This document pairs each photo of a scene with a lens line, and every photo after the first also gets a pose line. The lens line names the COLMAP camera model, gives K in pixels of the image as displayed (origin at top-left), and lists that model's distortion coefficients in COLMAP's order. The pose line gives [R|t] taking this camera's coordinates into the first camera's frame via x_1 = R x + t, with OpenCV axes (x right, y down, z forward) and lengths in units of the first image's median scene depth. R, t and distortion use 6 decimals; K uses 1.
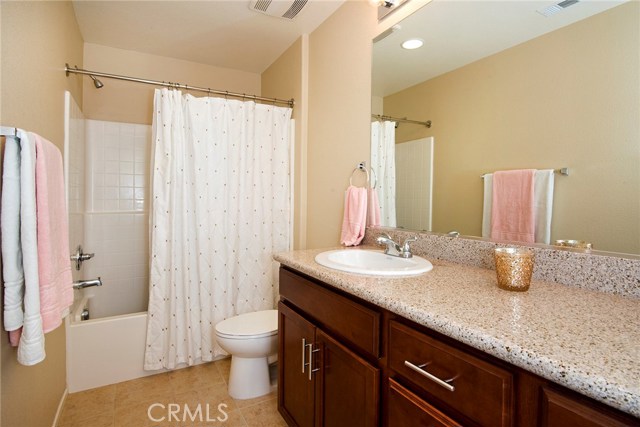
lens RADIAL K [[325.8, 0, 313.0], [0, 325.8, 213.3], [0, 0, 1]] dist [-0.025002, -0.001166]
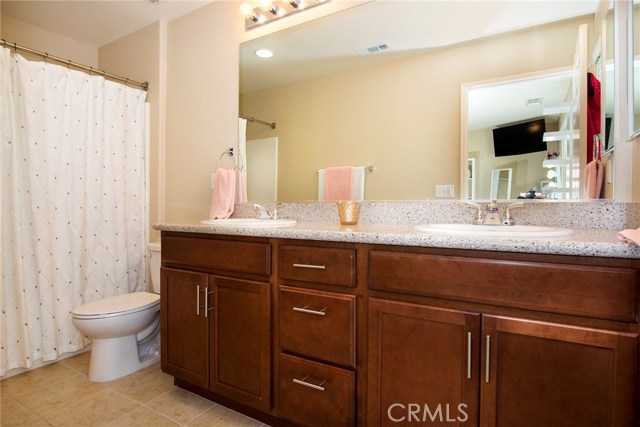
lens RADIAL K [[323.2, 0, 320.1], [0, 323.2, 214.7], [0, 0, 1]] dist [-0.017585, -0.001472]
pose [[0.870970, -0.011632, 0.491199, -0.101002], [0.011142, 0.999930, 0.003922, 0.058764], [-0.491210, 0.002057, 0.871039, -0.115709]]
